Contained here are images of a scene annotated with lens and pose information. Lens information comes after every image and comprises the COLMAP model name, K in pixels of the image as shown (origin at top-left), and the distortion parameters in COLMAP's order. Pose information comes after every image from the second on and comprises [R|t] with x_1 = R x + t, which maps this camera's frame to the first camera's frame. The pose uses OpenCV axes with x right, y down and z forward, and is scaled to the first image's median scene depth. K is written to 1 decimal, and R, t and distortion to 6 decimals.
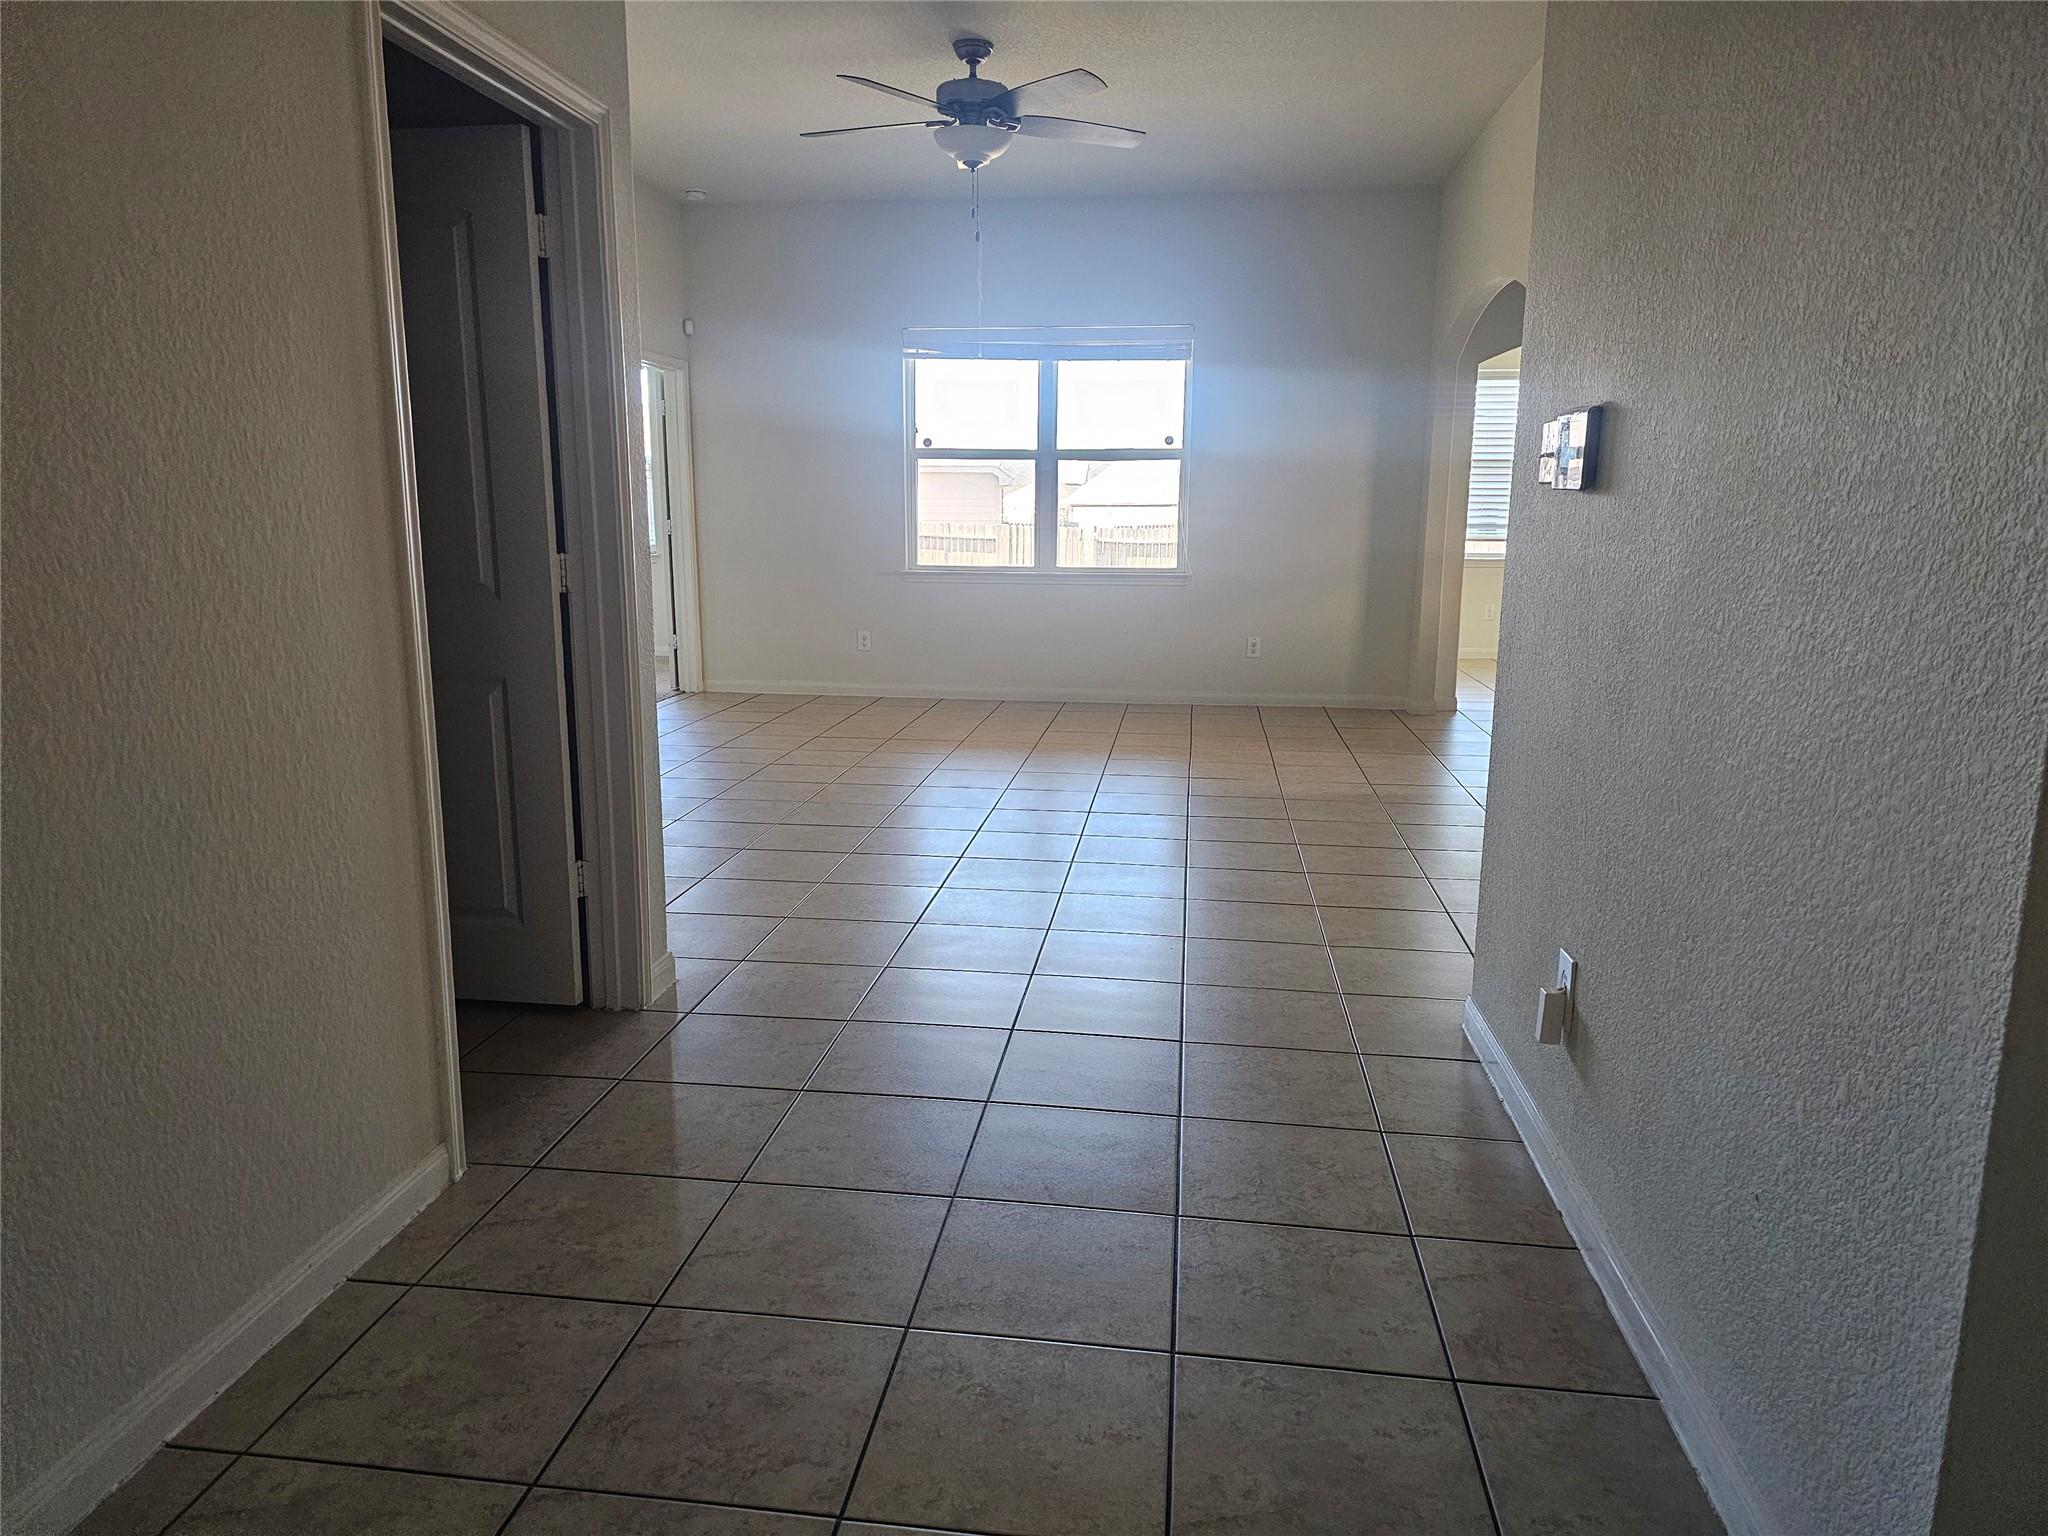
lens RADIAL K [[1376.8, 0, 1016.4], [0, 1376.8, 761.1], [0, 0, 1]] dist [0.069638, -0.000392]
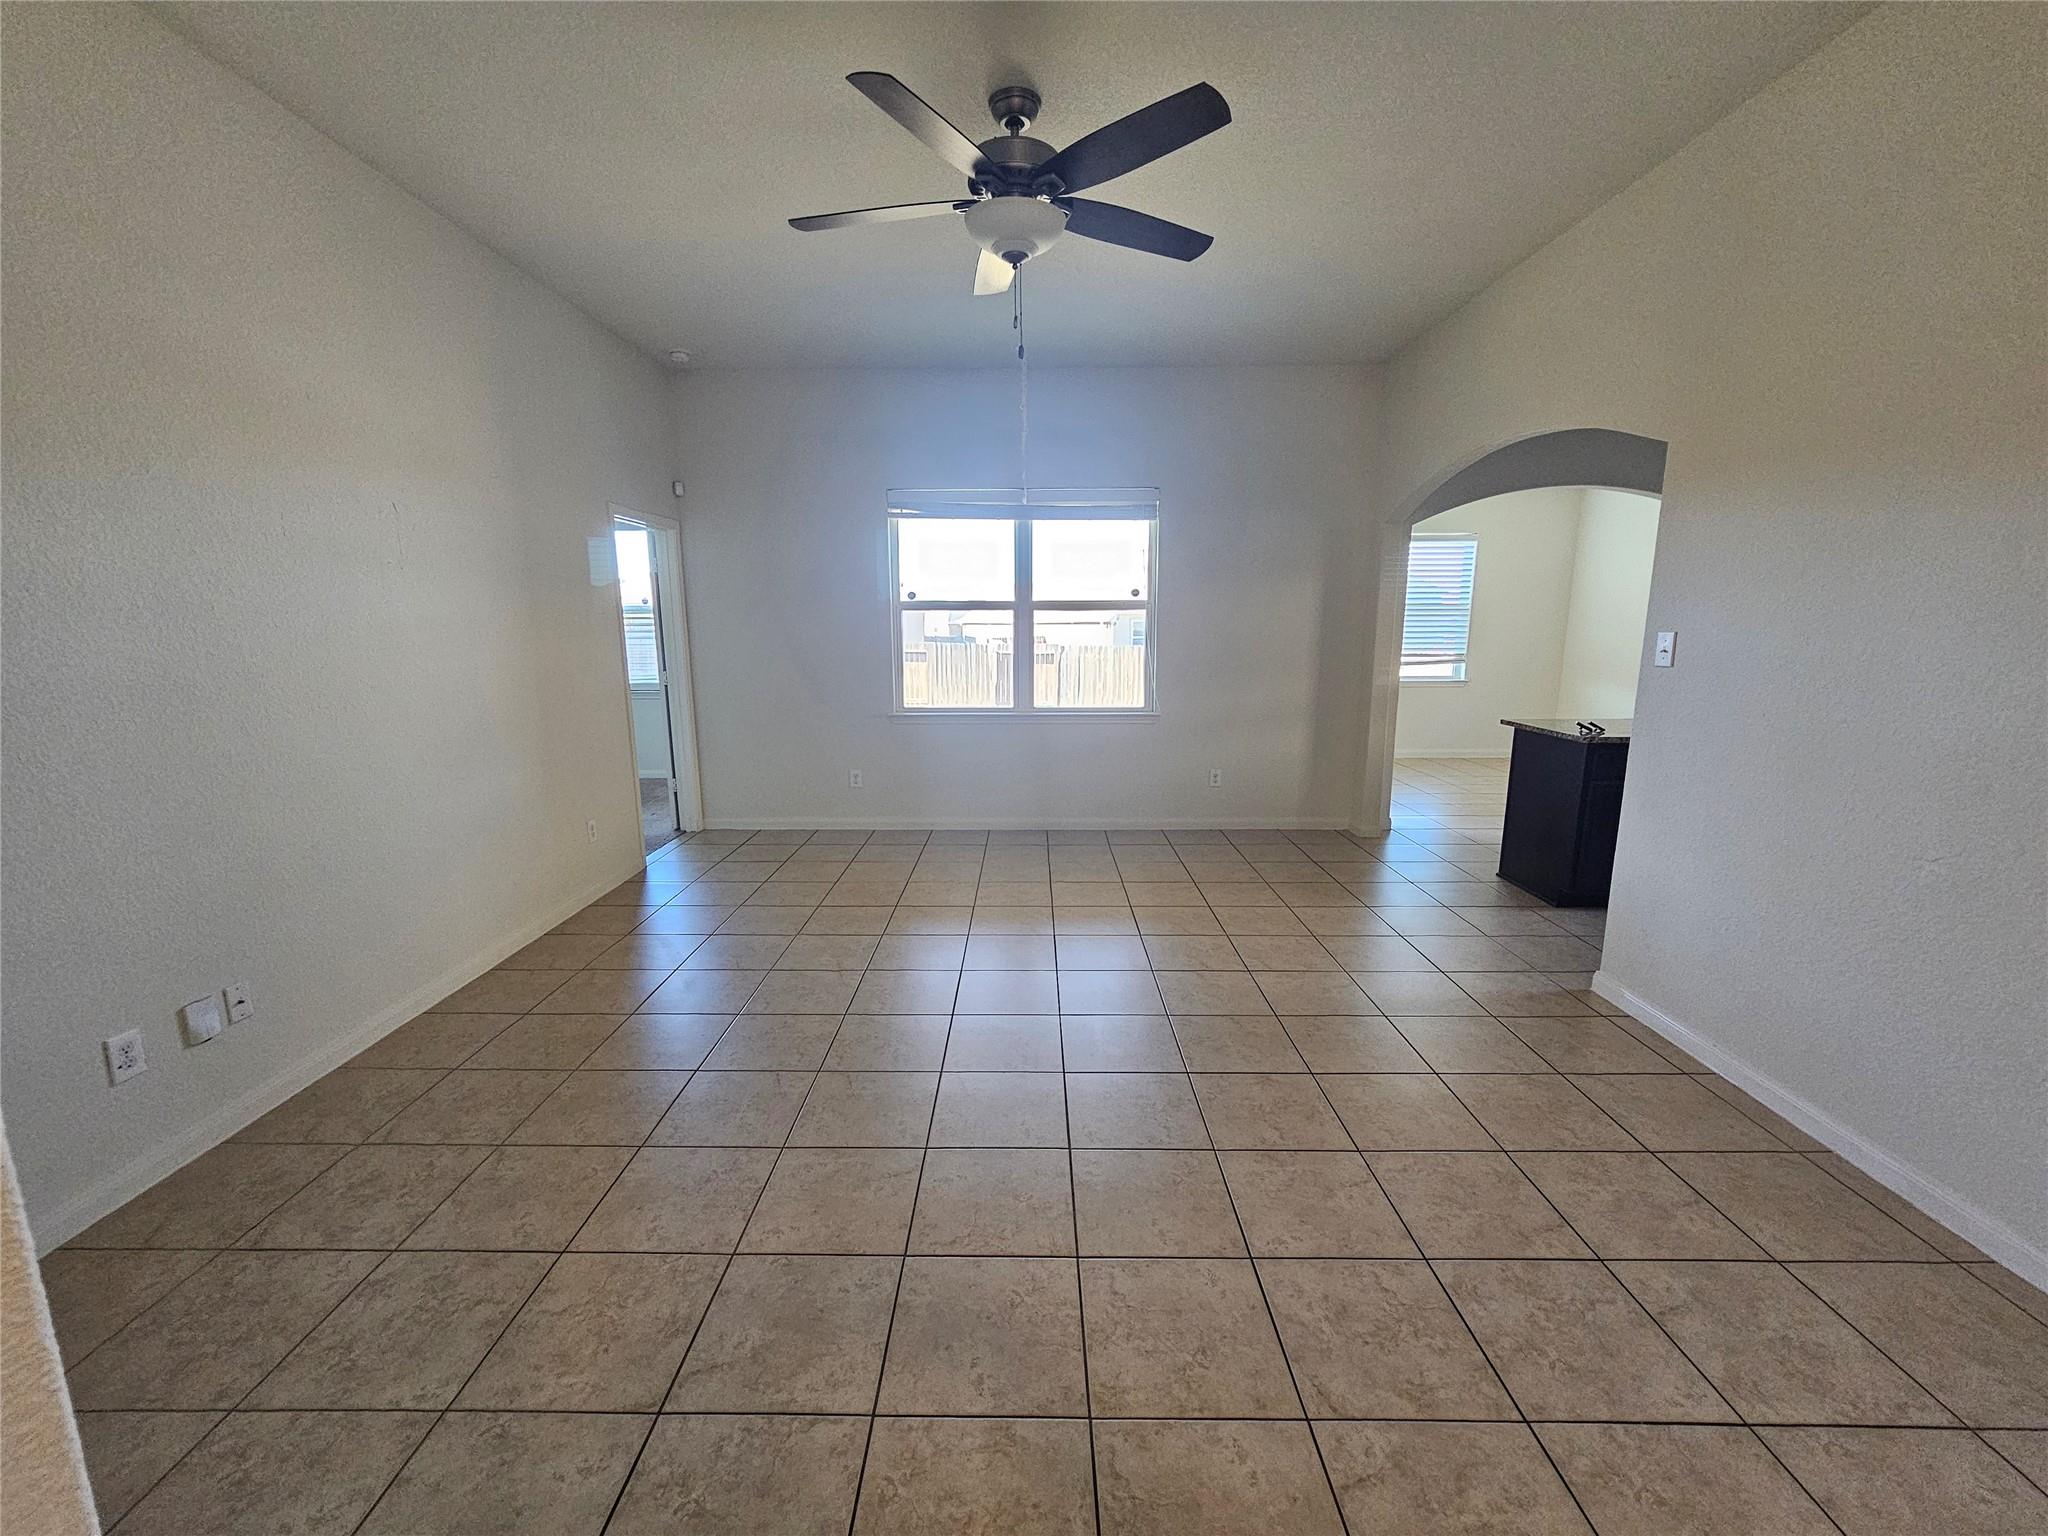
lens RADIAL K [[834.4, 0, 1028.6], [0, 834.4, 777.7], [0, 0, 1]] dist [-0.004419, 0.000373]
pose [[0.991904, -0.033598, 0.122465, -0.059421], [0.033147, 0.999434, 0.005715, -0.091305], [-0.122588, -0.001610, 0.992456, 0.351657]]
